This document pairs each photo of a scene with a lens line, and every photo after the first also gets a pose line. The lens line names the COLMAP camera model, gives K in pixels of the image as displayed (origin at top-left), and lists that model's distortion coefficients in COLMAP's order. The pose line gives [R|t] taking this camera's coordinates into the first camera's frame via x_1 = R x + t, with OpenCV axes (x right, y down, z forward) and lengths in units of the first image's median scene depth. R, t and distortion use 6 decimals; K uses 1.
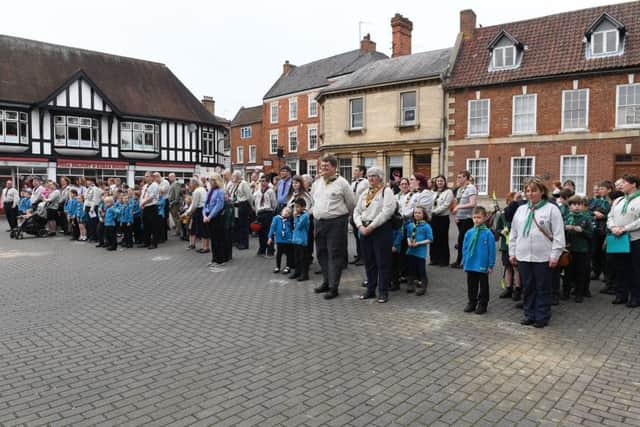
lens RADIAL K [[463.1, 0, 334.7], [0, 463.1, 222.4], [0, 0, 1]] dist [-0.042726, -0.007263]
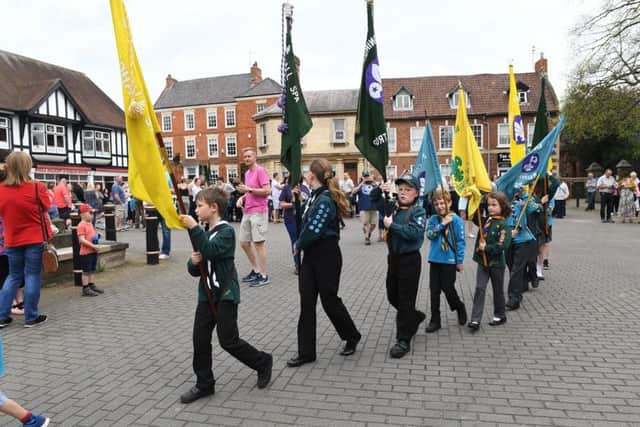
lens RADIAL K [[463.1, 0, 334.7], [0, 463.1, 222.4], [0, 0, 1]] dist [-0.042726, -0.007263]
pose [[0.874847, -0.055389, 0.481223, -0.499282], [0.059091, 0.998225, 0.007470, 0.023487], [-0.480782, 0.021901, 0.876567, -0.221450]]
